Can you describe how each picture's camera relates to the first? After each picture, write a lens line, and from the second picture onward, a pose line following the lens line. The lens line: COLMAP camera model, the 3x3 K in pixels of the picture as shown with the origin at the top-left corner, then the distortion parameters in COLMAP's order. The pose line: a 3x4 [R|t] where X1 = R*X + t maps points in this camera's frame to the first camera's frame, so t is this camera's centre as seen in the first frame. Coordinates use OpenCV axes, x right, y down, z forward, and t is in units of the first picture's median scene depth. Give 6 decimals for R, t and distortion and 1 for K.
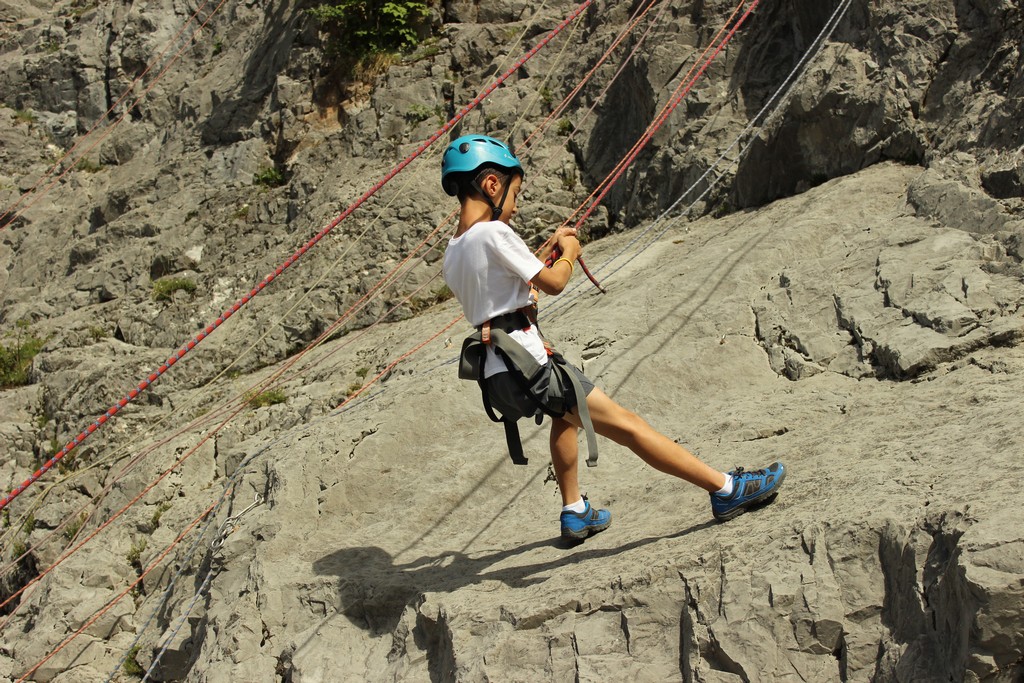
lens RADIAL K [[1546.9, 0, 512.0], [0, 1546.9, 341.5], [0, 0, 1]] dist [-0.041285, 0.166885]
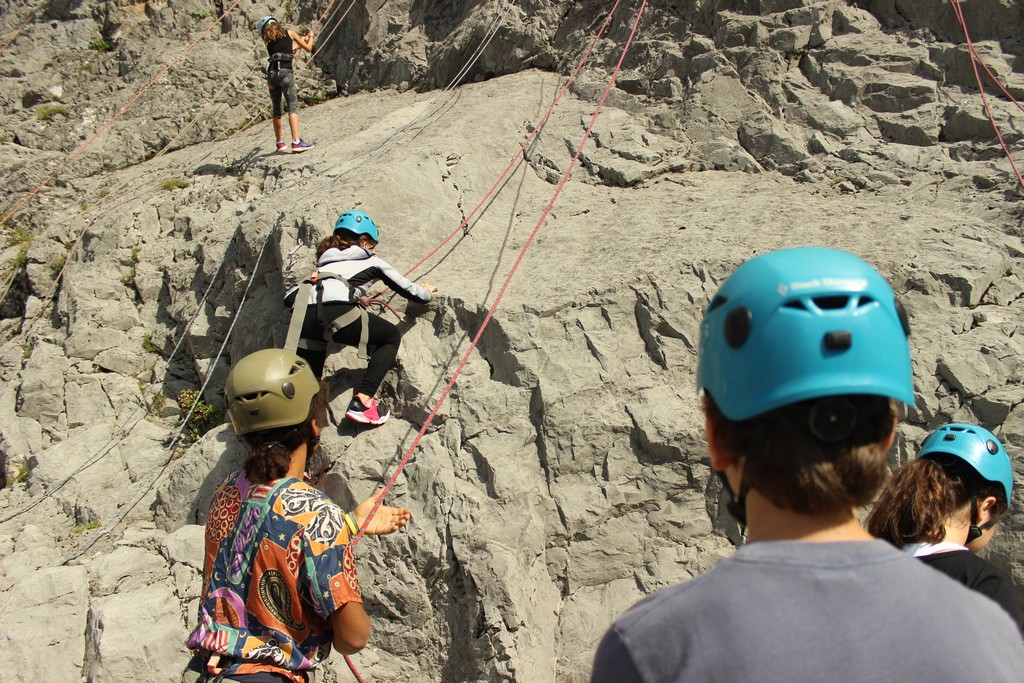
lens RADIAL K [[835.9, 0, 512.0], [0, 835.9, 341.5], [0, 0, 1]] dist [-0.158923, 0.142357]
pose [[0.920849, -0.023565, 0.389208, -0.127482], [-0.056966, 0.979331, 0.194074, 0.009789], [-0.385737, -0.200885, 0.900473, 0.048572]]
